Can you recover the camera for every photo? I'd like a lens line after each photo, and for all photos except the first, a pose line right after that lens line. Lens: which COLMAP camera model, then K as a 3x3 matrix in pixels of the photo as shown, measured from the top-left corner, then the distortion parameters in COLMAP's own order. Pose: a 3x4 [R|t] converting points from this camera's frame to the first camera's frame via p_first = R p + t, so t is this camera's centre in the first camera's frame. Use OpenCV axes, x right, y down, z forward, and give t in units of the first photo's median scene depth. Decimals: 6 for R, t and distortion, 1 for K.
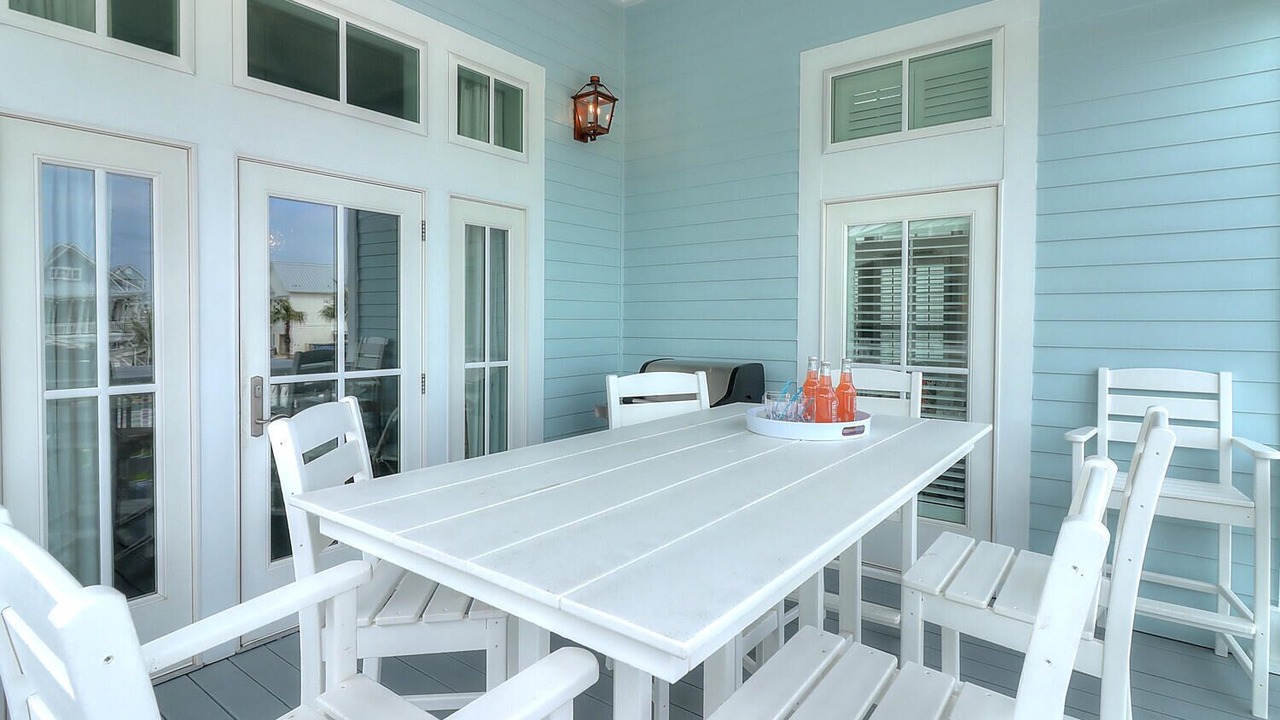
lens RADIAL K [[623.5, 0, 645.8], [0, 623.5, 337.5], [0, 0, 1]] dist [0.000992, 0.000129]
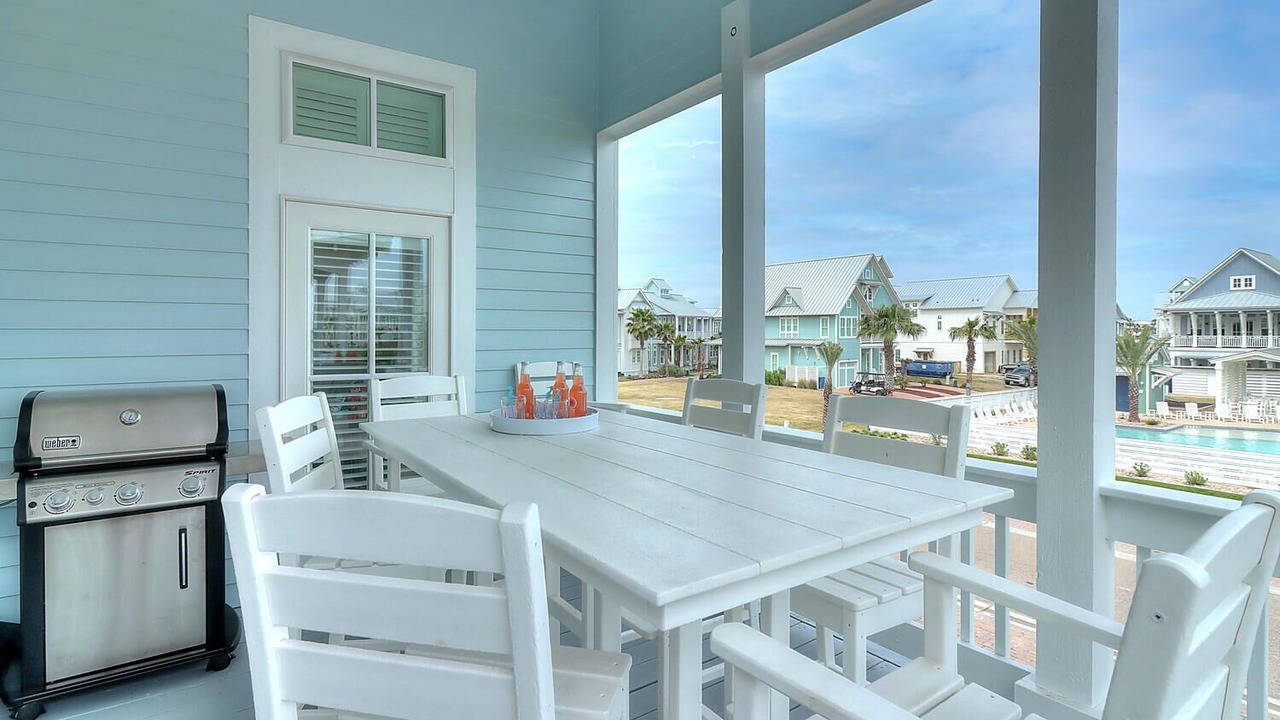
lens RADIAL K [[637.7, 0, 609.9], [0, 637.7, 334.7], [0, 0, 1]] dist [0.001347, 0.000075]
pose [[0.327810, -0.011982, 0.944668, -0.466967], [0.024785, 0.999684, 0.004079, -0.014704], [-0.944419, 0.022077, 0.328003, 0.291976]]
